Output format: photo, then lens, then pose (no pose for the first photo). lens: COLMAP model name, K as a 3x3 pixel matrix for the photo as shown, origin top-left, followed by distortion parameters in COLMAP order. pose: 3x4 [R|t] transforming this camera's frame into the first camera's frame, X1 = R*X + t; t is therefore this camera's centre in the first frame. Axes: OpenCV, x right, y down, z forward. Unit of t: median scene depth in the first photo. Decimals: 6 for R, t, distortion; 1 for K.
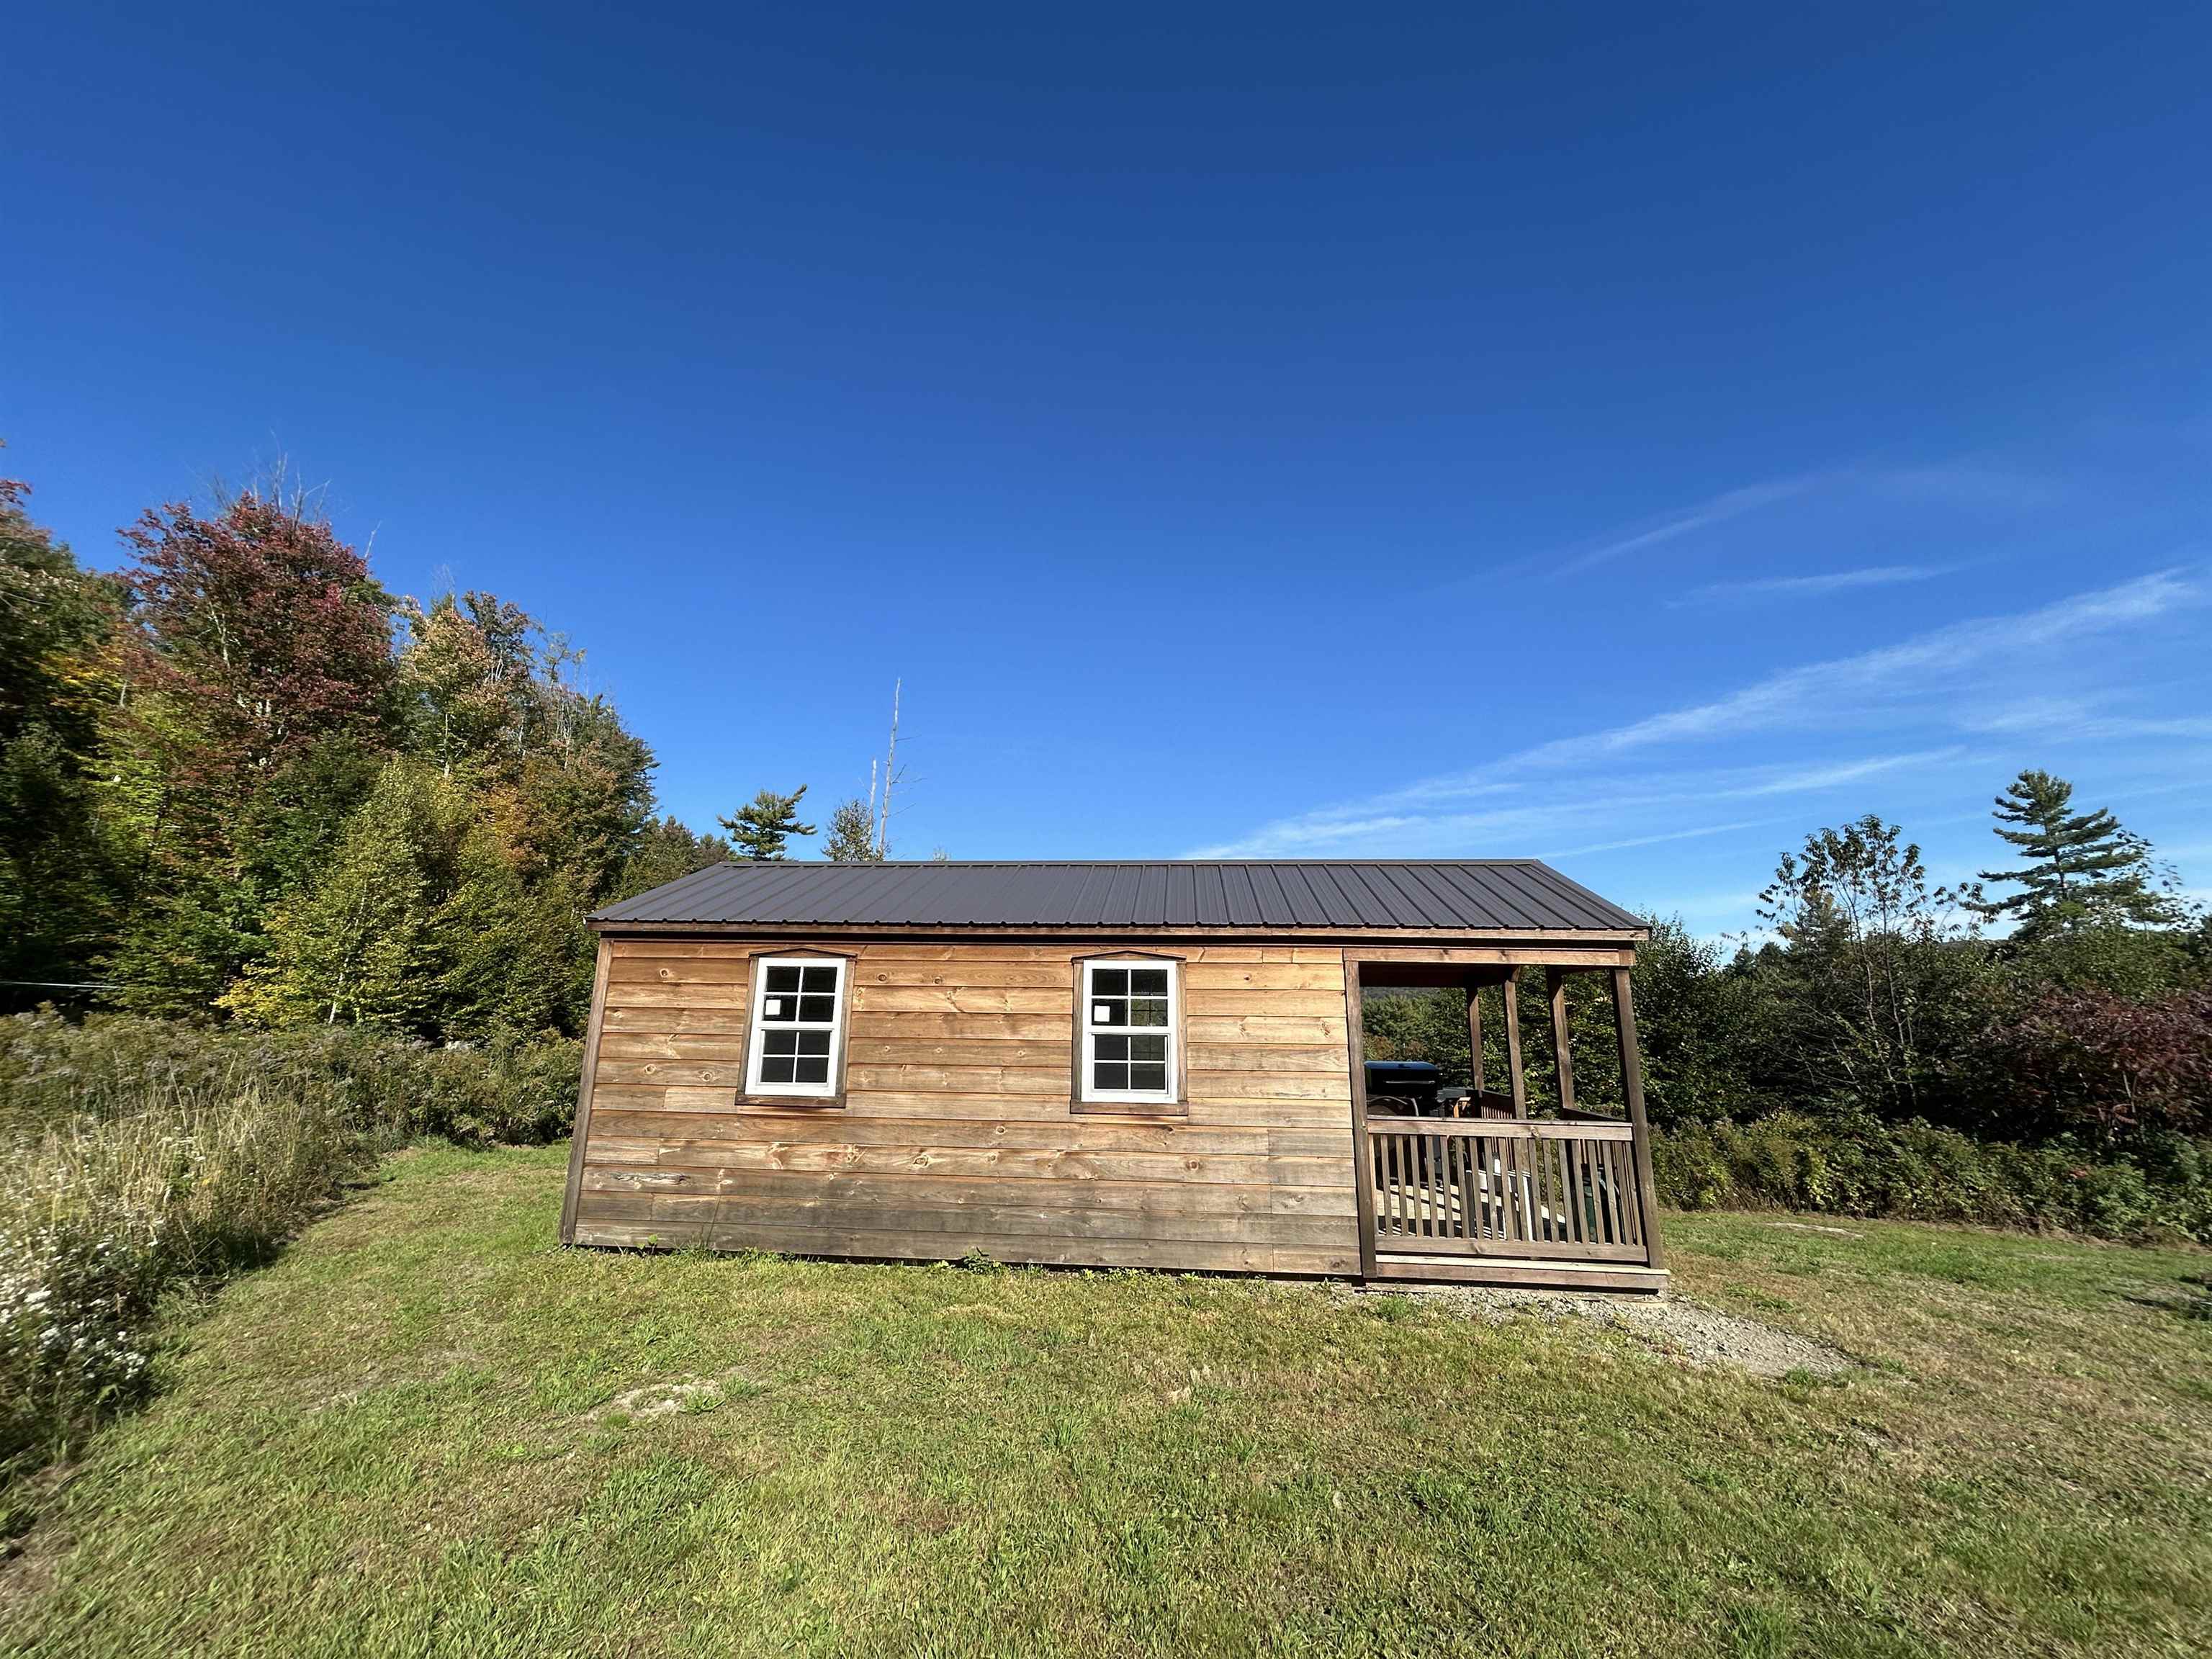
lens RADIAL K [[883.4, 0, 1101.9], [0, 883.4, 825.0], [0, 0, 1]] dist [-0.003685, 0.001011]
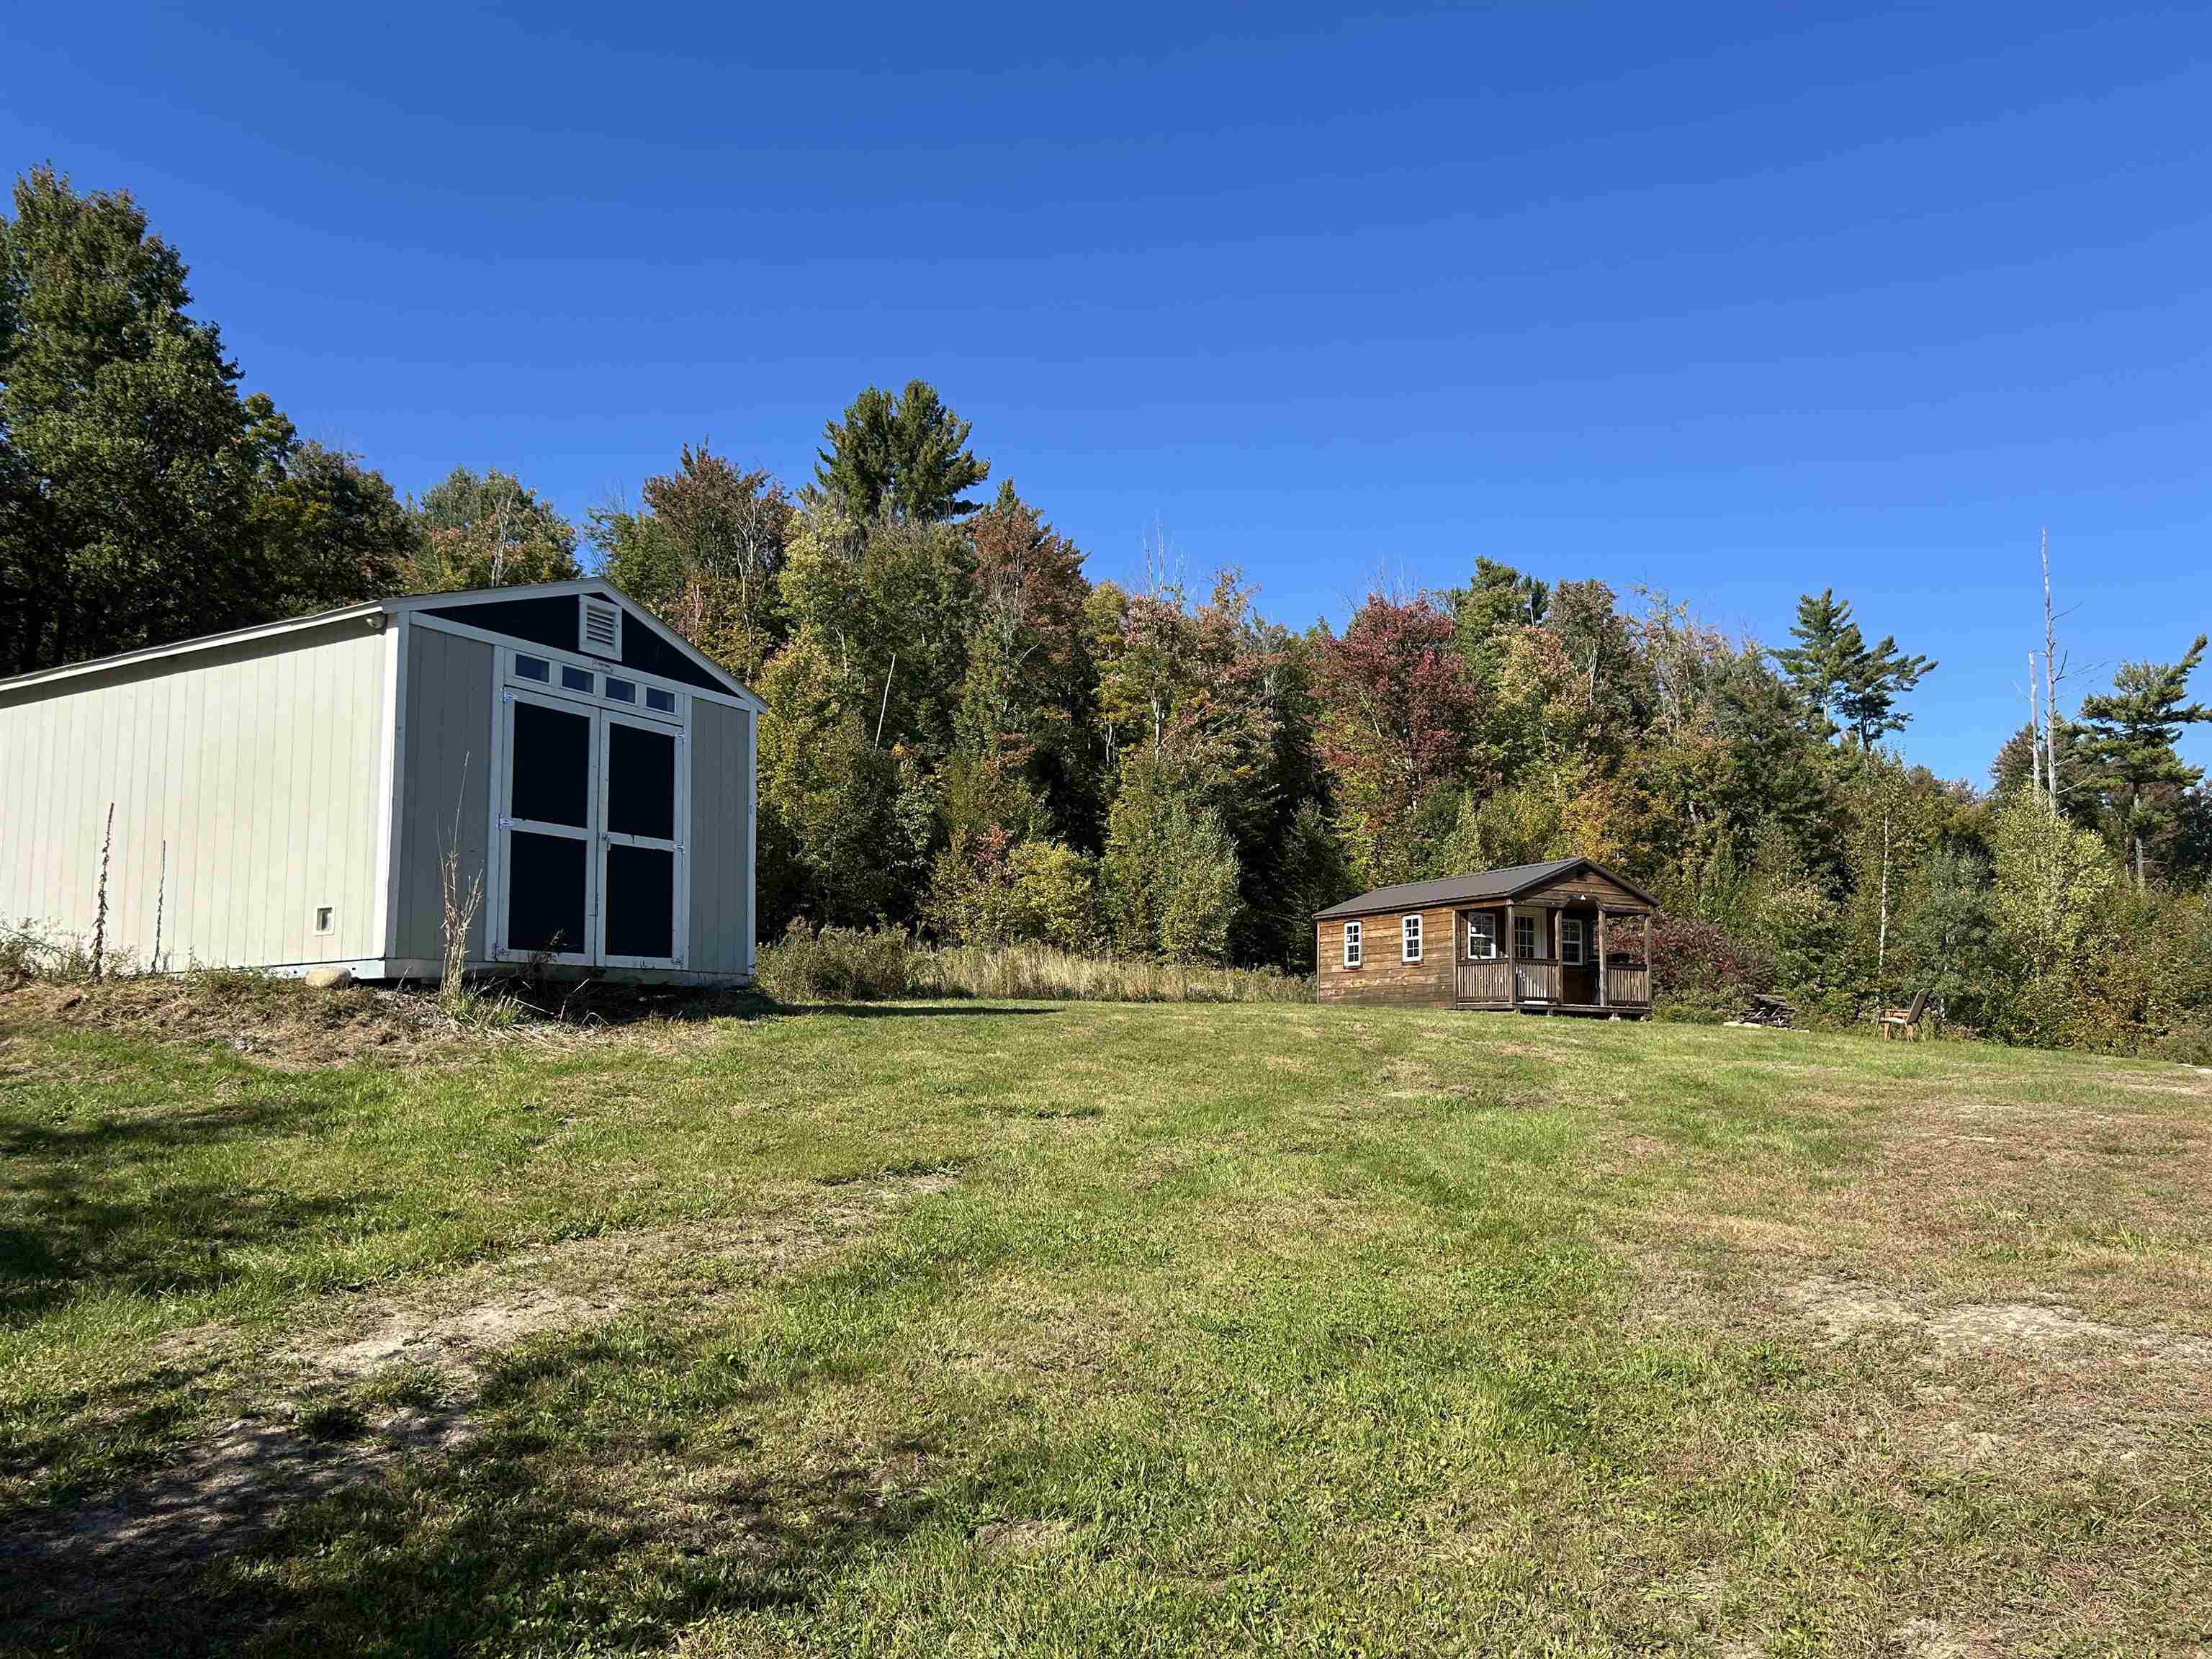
lens RADIAL K [[1643.8, 0, 1101.5], [0, 1643.8, 832.5], [0, 0, 1]] dist [0.068039, -0.087834]
pose [[0.464926, -0.123250, -0.876729, 1.837635], [0.181824, 0.982447, -0.041692, -0.034720], [0.866478, -0.140027, 0.479175, -1.051503]]
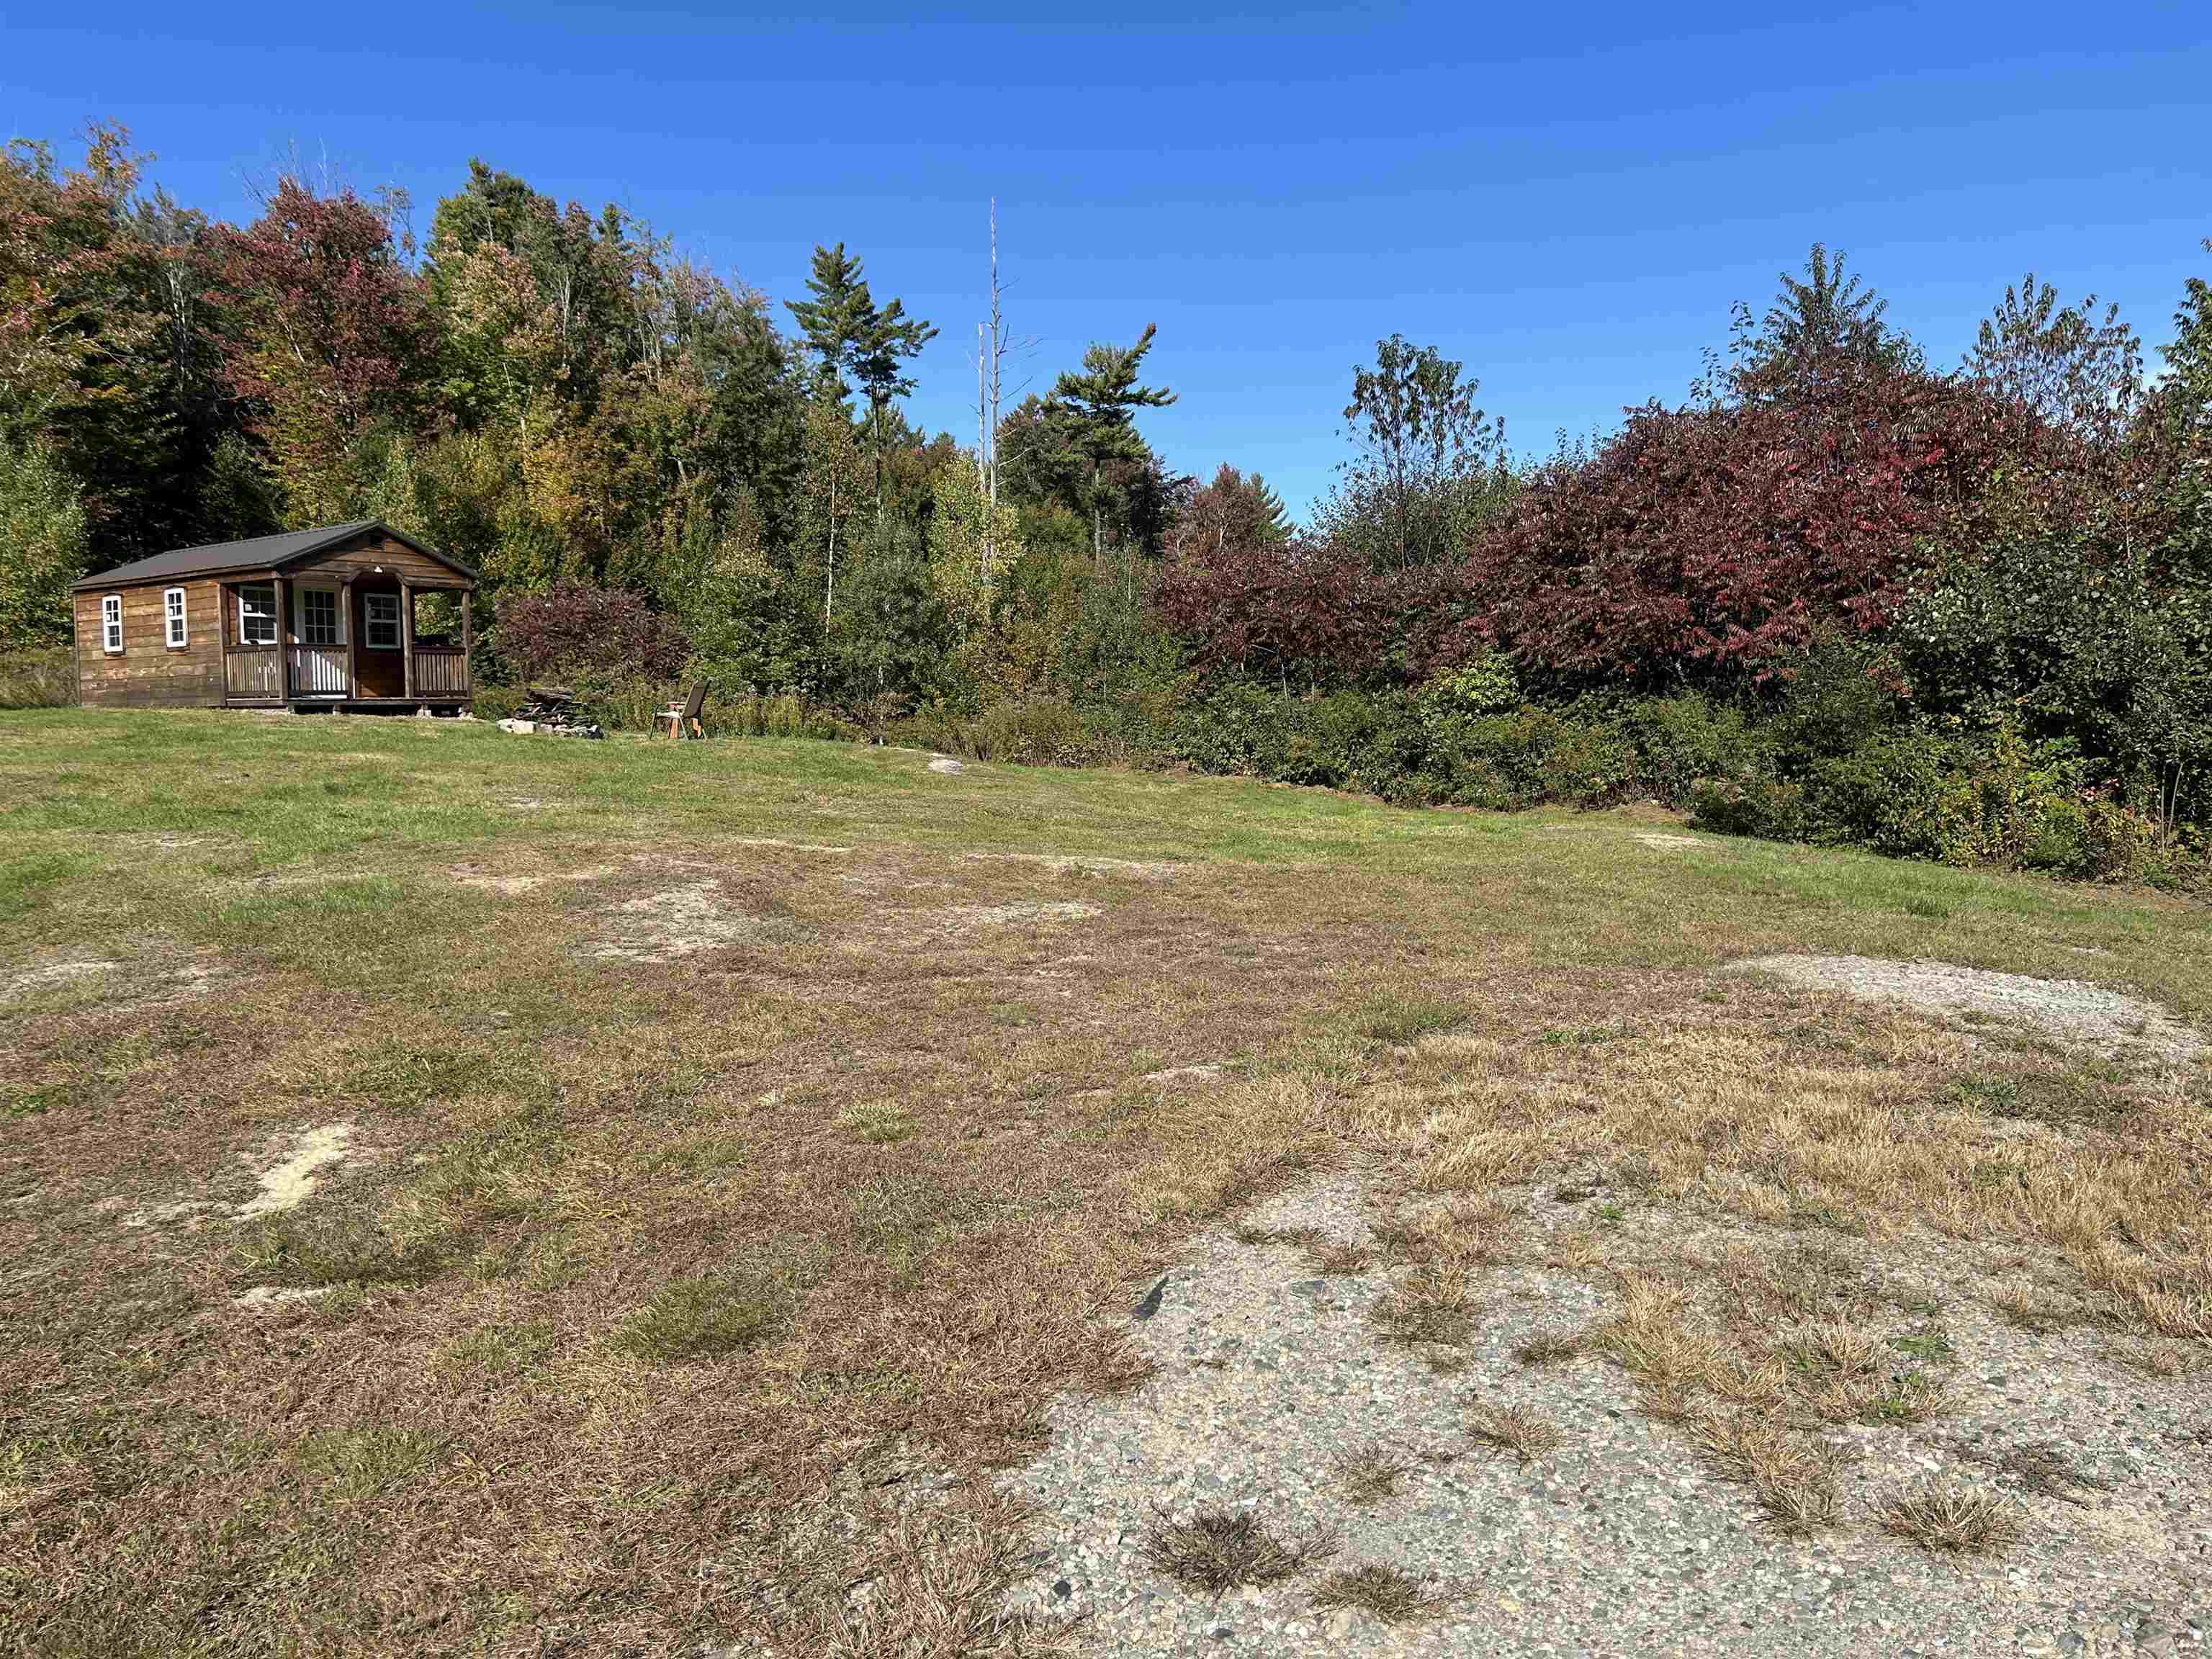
lens RADIAL K [[1643.8, 0, 1079.8], [0, 1643.8, 848.2], [0, 0, 1]] dist [0.068039, -0.087834]
pose [[0.843414, 0.016404, -0.537013, 1.852751], [0.145234, 0.955360, 0.257283, 0.007762], [0.517262, -0.294989, 0.803382, -0.639794]]
